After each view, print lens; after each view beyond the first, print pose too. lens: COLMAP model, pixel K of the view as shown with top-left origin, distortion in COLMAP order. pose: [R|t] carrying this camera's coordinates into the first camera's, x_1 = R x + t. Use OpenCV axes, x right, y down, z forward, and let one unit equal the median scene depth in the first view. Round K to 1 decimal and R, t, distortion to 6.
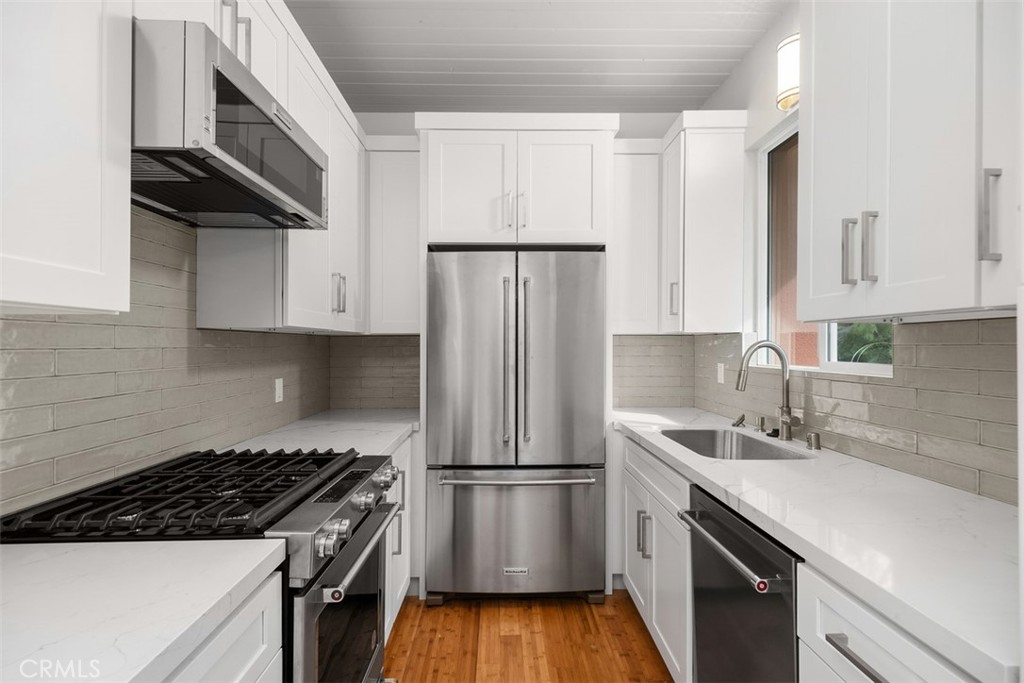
lens RADIAL K [[511.2, 0, 512.6], [0, 511.2, 347.2], [0, 0, 1]] dist [0.011688, -0.004402]
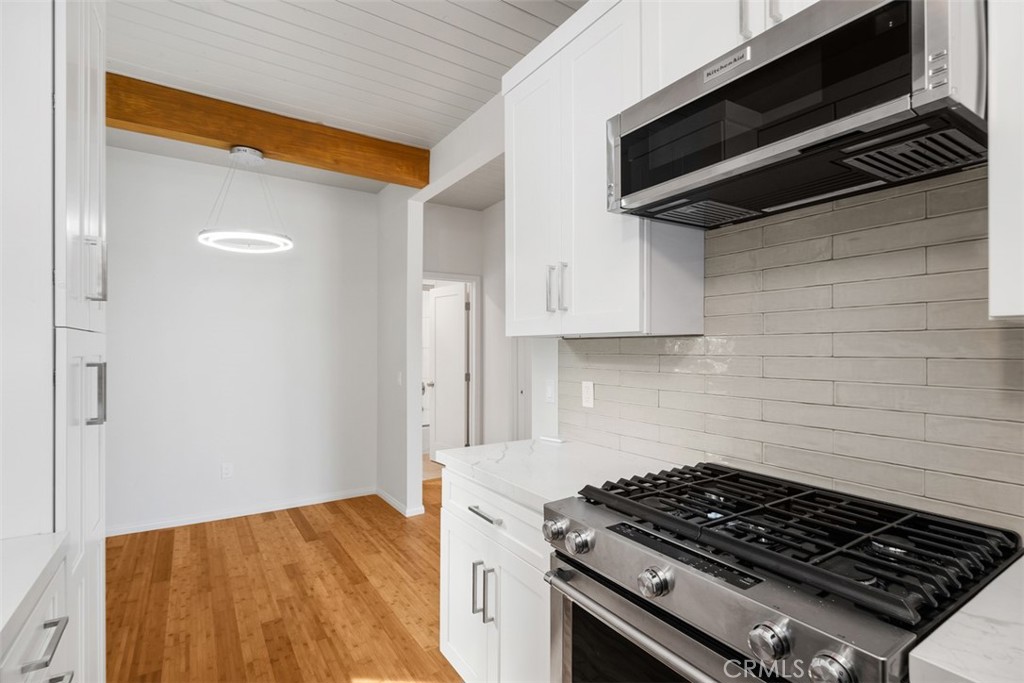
lens RADIAL K [[477.8, 0, 516.4], [0, 477.8, 353.2], [0, 0, 1]] dist [0.004424, -0.004107]
pose [[-0.845132, 0.007345, -0.534507, 0.128958], [0.001183, 0.999929, 0.011869, -0.009599], [0.534556, 0.009398, -0.845081, 0.857407]]
